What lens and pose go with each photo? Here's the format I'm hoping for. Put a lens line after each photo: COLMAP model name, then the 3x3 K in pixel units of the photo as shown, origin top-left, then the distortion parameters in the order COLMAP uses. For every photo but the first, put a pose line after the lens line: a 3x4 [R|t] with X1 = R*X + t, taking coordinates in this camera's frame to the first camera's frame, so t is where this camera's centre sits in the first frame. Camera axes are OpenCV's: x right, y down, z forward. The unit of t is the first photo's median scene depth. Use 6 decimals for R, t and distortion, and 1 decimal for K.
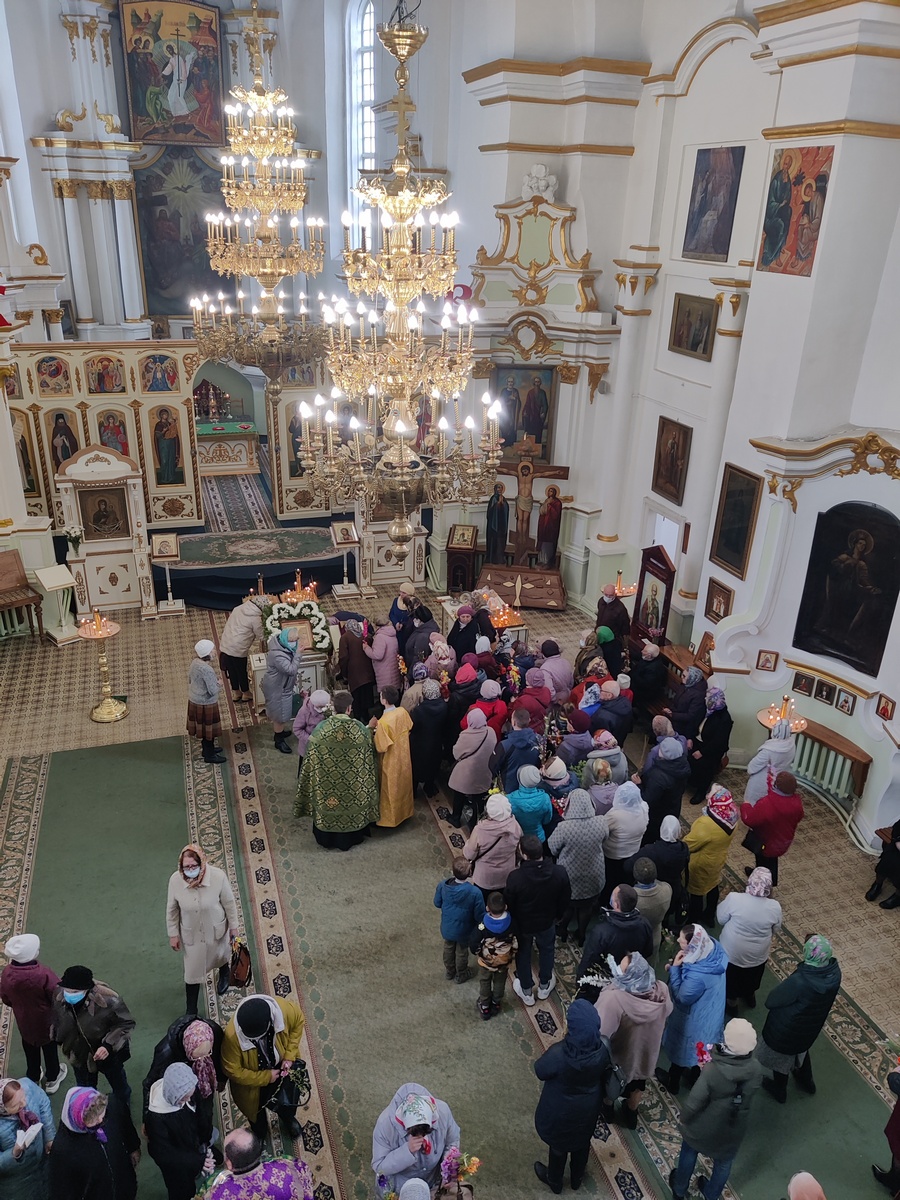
lens RADIAL K [[916.4, 0, 437.2], [0, 916.4, 622.2], [0, 0, 1]] dist [0.001743, -0.008299]
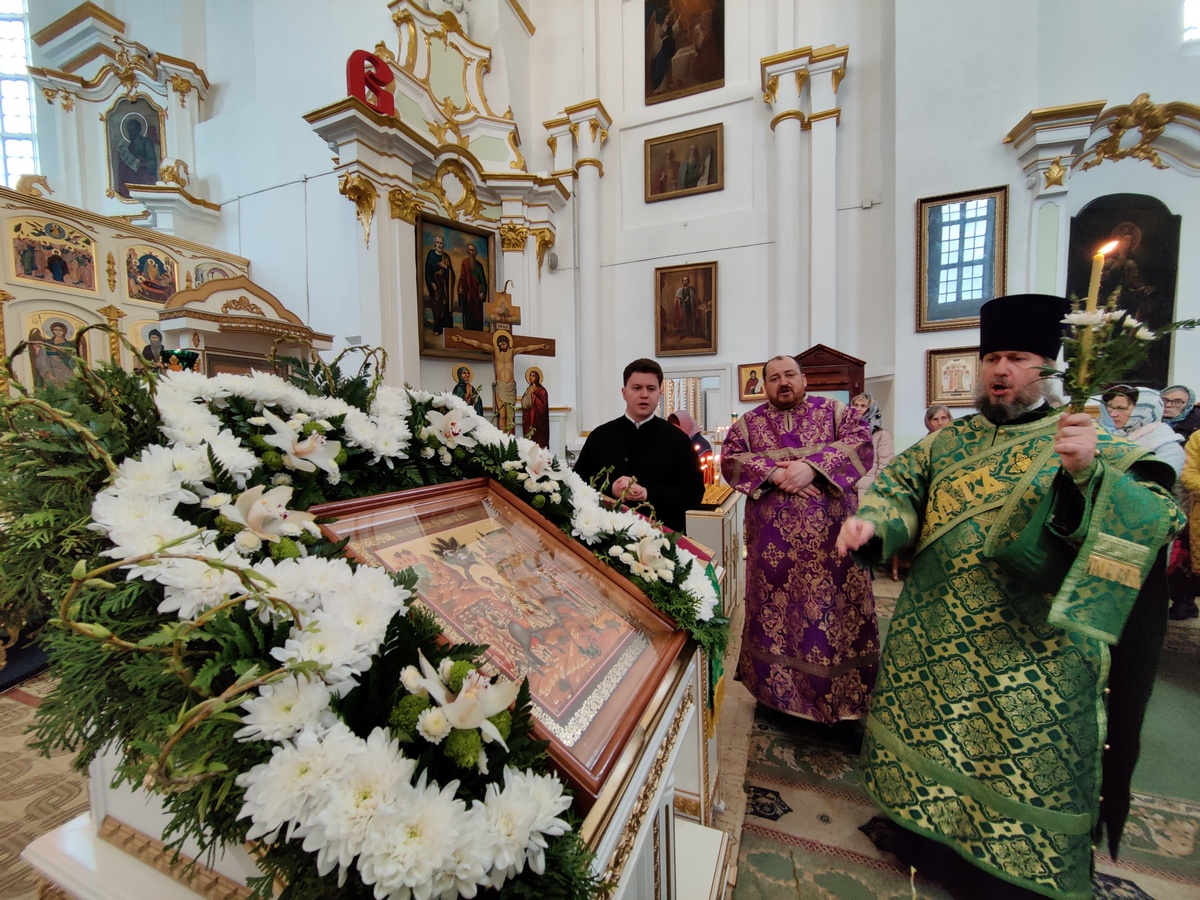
lens RADIAL K [[494.6, 0, 600.0], [0, 494.6, 450.0], [0, 0, 1]] dist [0.000016, 0.000165]
pose [[0.636214, -0.067755, 0.768531, -0.158049], [0.348118, 0.914178, -0.207587, 0.014032], [-0.688510, 0.399609, 0.605200, 0.774304]]
